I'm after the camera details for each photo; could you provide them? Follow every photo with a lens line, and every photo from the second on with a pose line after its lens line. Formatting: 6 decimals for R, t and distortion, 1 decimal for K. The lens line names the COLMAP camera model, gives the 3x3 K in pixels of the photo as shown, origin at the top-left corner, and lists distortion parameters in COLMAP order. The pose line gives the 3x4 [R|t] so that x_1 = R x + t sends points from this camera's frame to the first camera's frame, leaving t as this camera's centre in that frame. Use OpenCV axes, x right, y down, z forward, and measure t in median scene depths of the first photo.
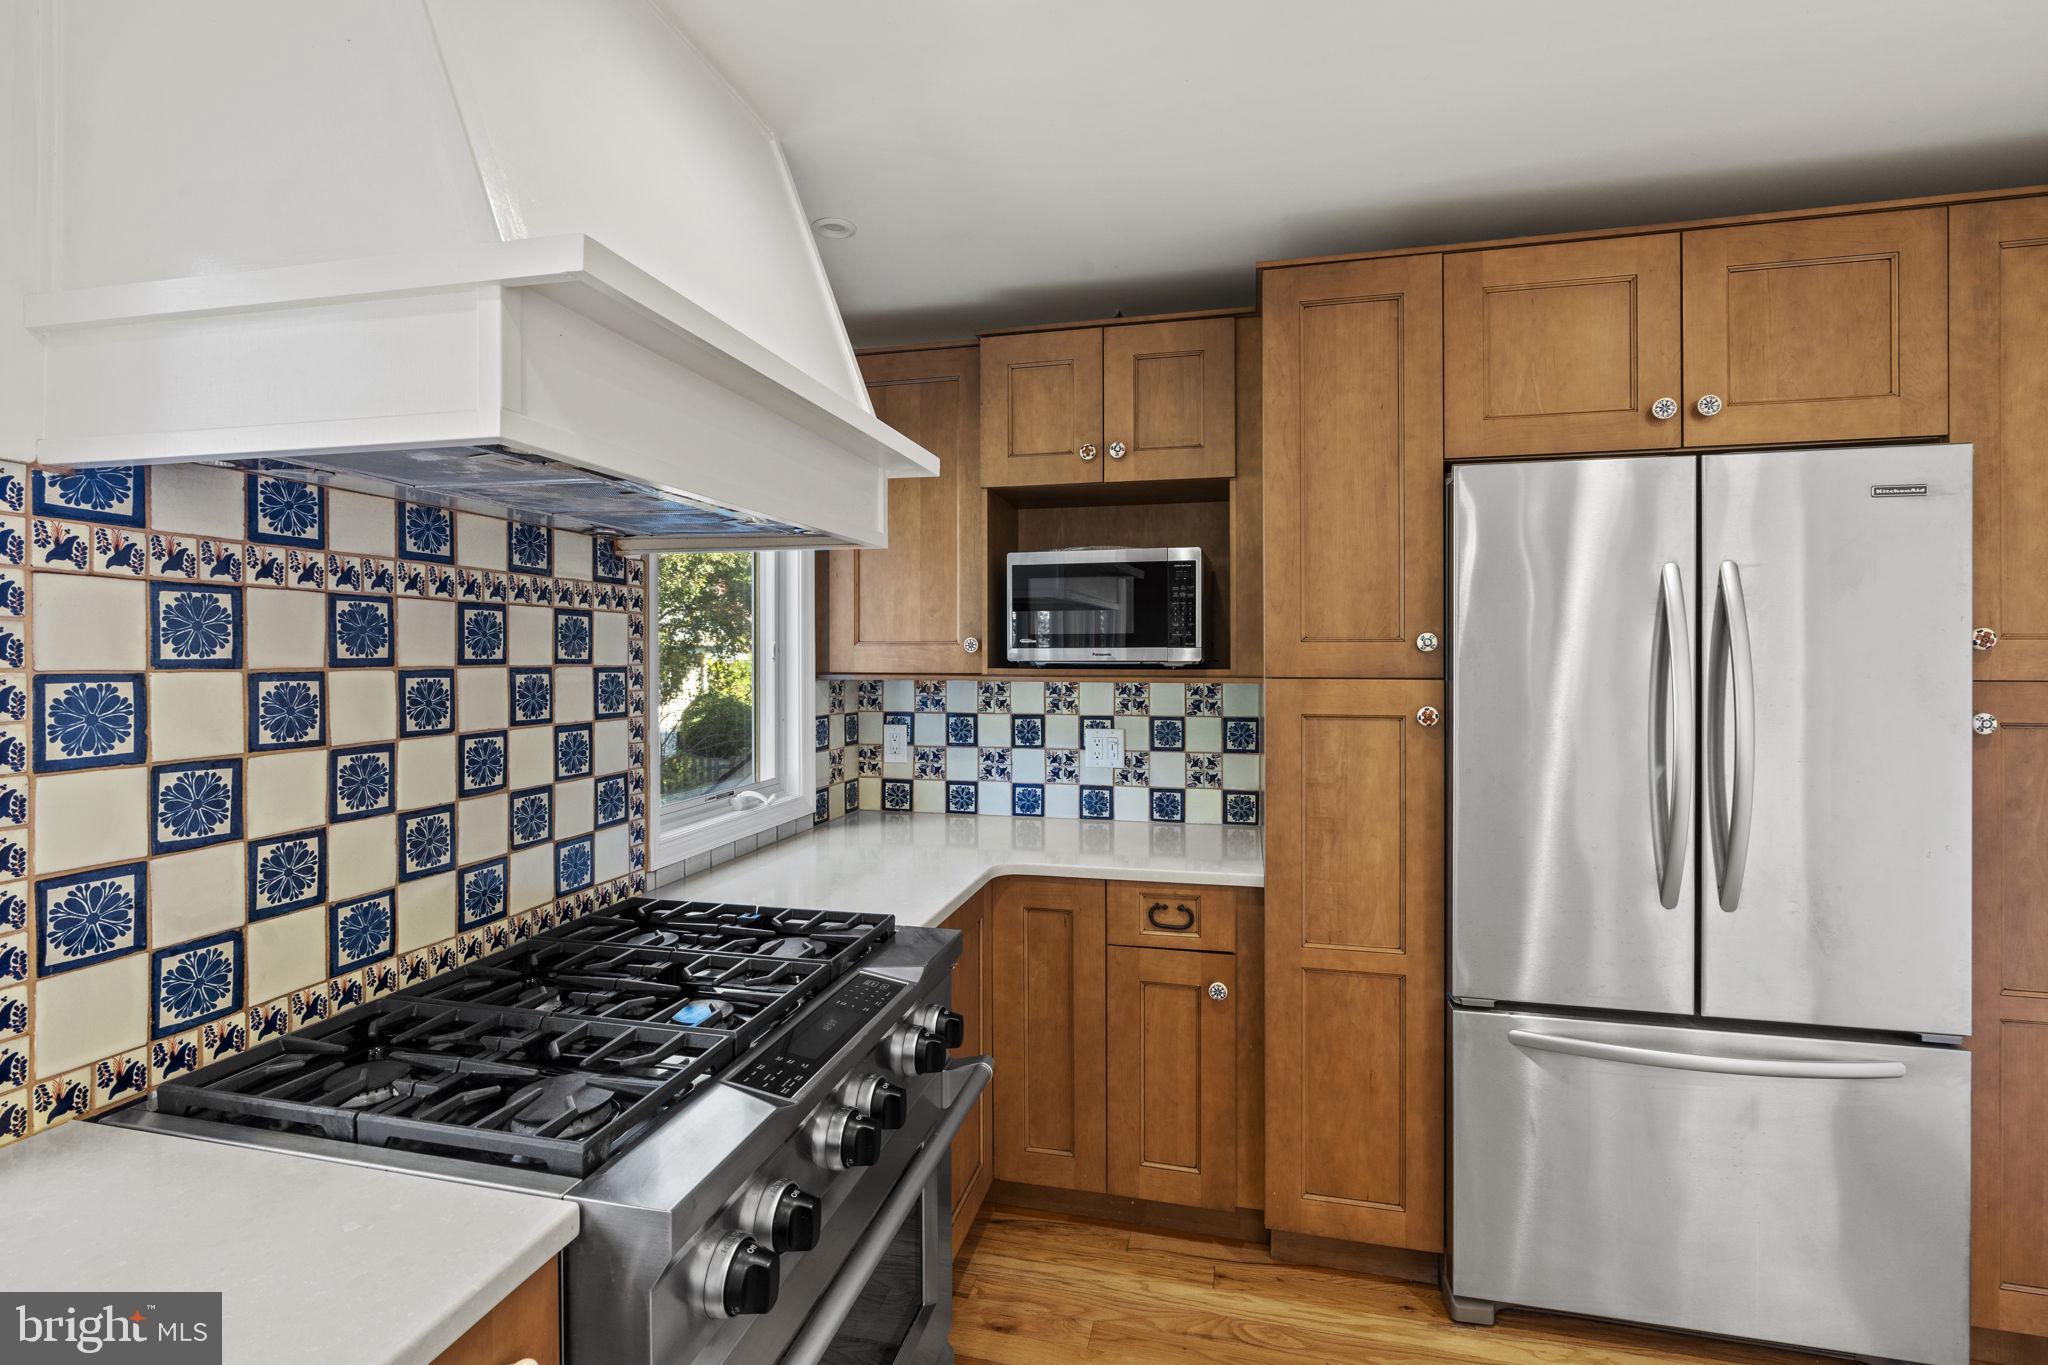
lens RADIAL K [[931.5, 0, 1024.5], [0, 931.5, 663.2], [0, 0, 1]] dist [-0.012783, 0.005285]
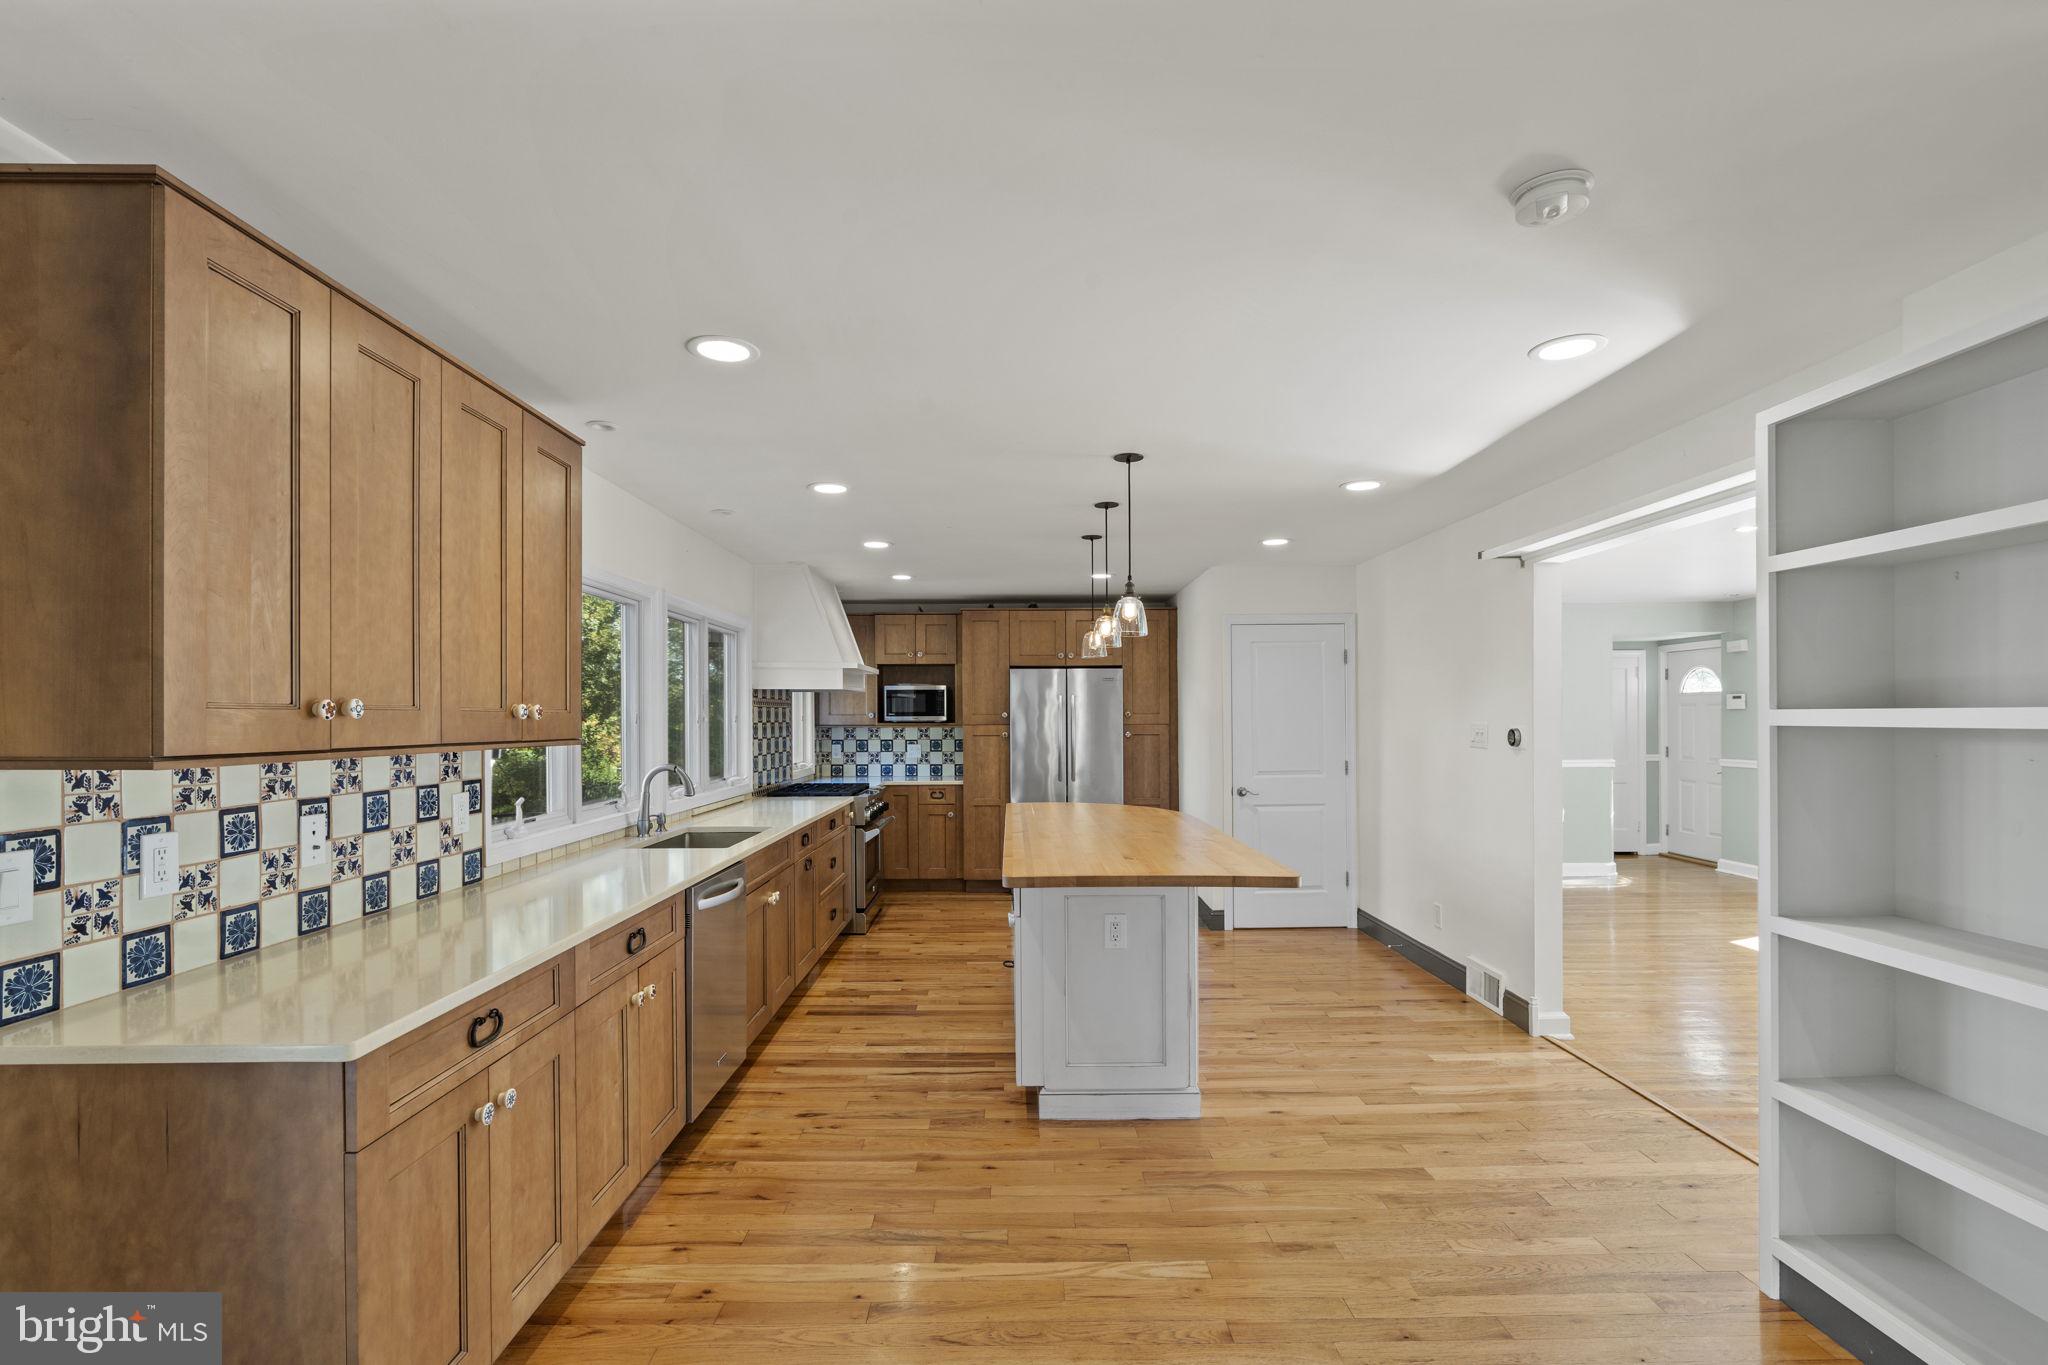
lens RADIAL K [[931.5, 0, 1013.4], [0, 931.5, 717.9], [0, 0, 1]] dist [-0.012783, 0.005285]
pose [[0.972901, -0.003296, 0.231198, -0.364661], [0.004417, 0.999981, -0.004328, 0.004550], [-0.231179, 0.005232, 0.972897, -2.426397]]
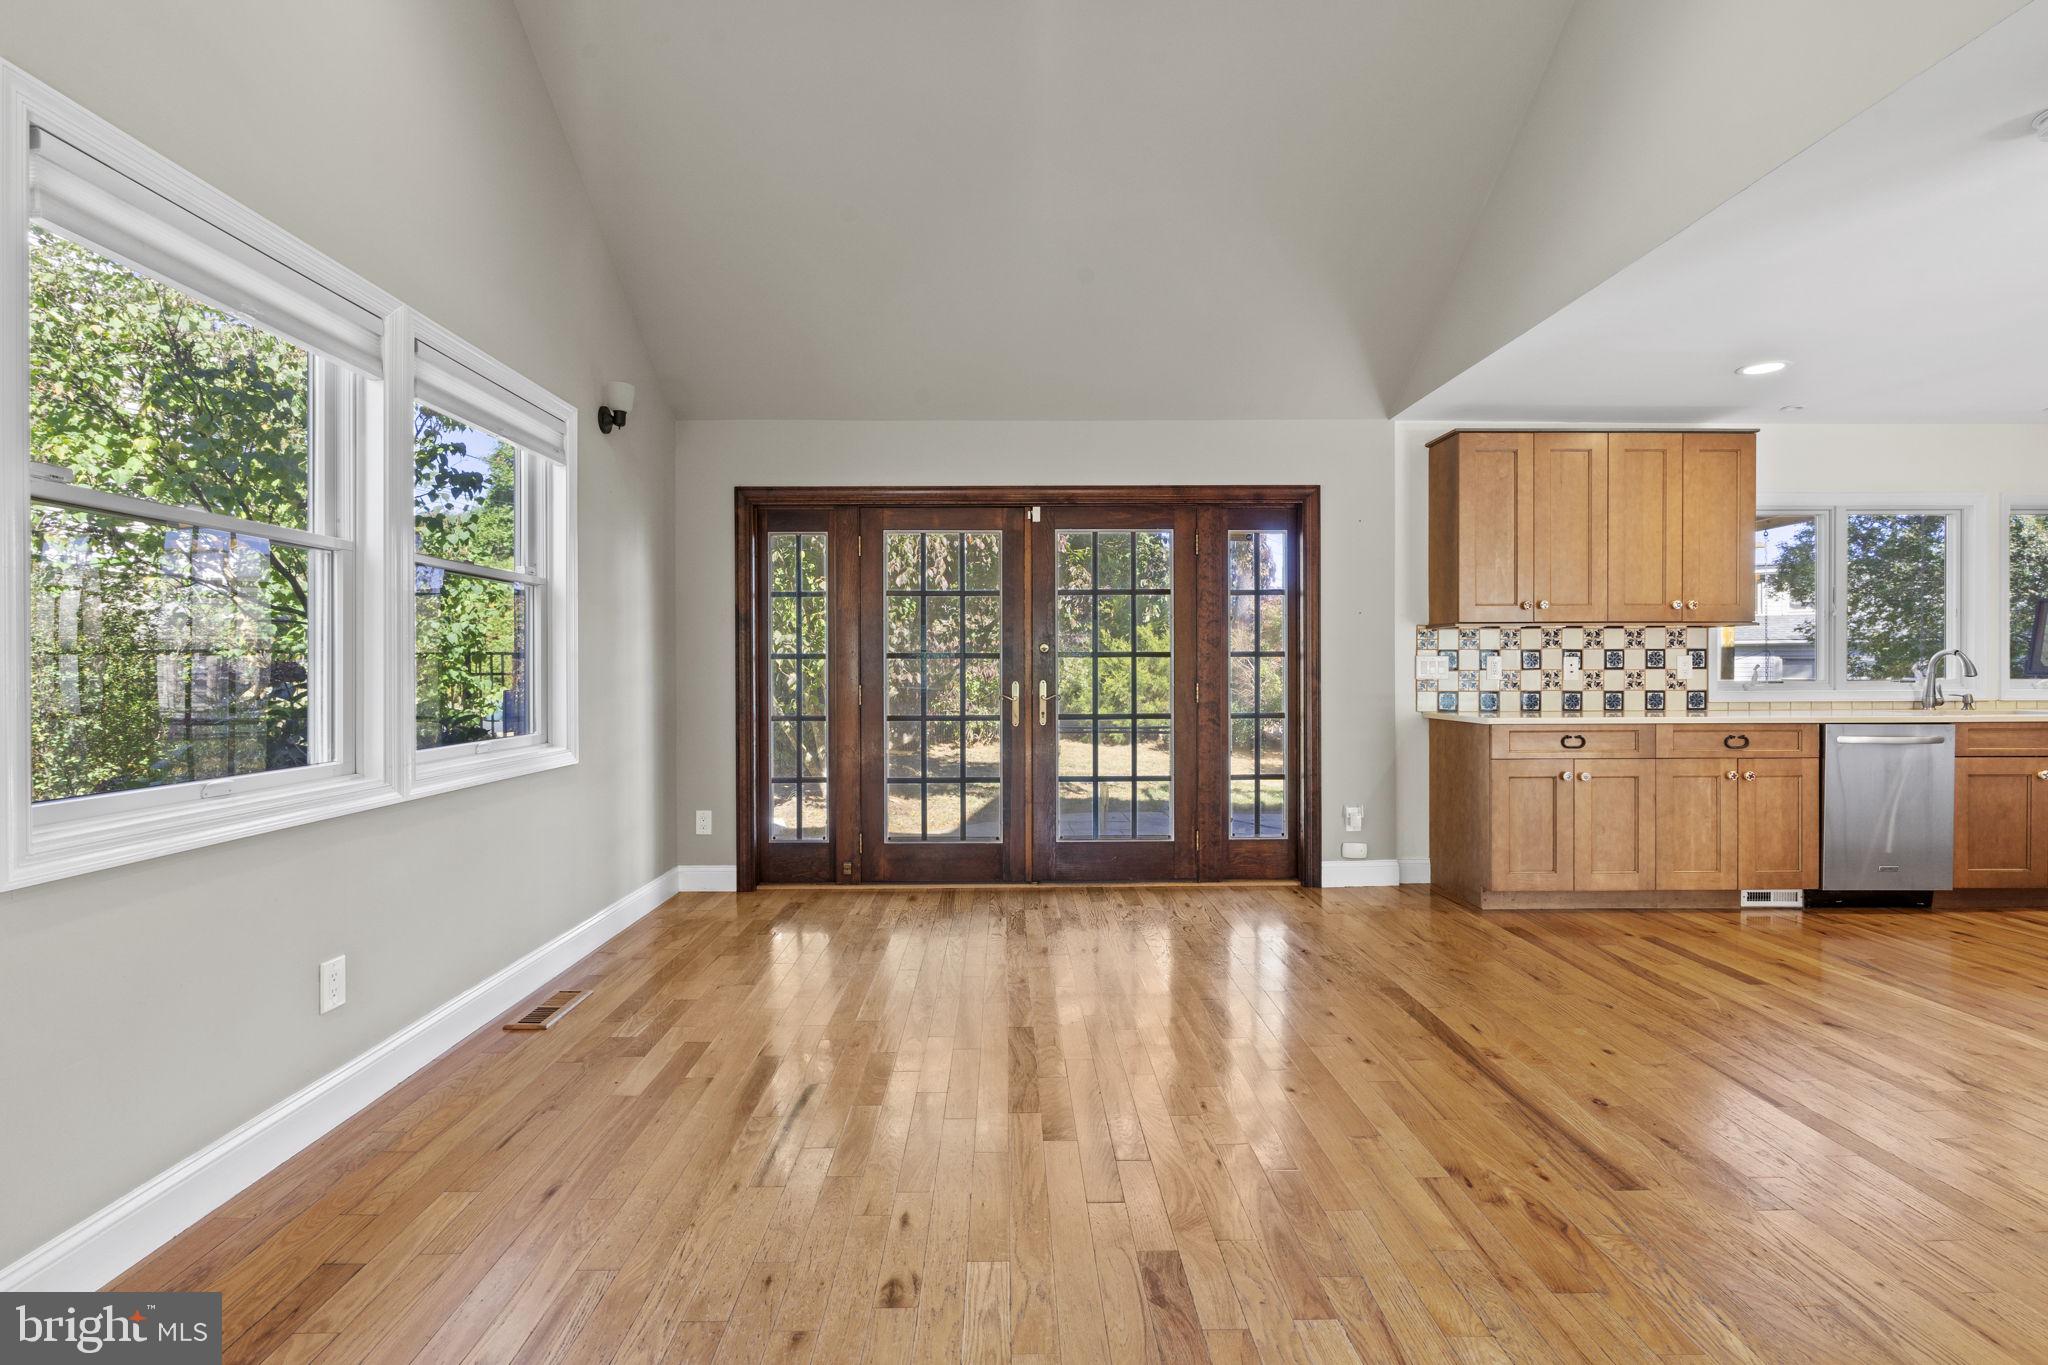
lens RADIAL K [[931.5, 0, 1011.6], [0, 931.5, 673.9], [0, 0, 1]] dist [-0.012783, 0.005285]
pose [[0.231353, 0.004423, -0.972860, 0.975516], [-0.001568, 0.999990, 0.004173, 0.137231], [0.972869, 0.000560, 0.231358, -3.077175]]
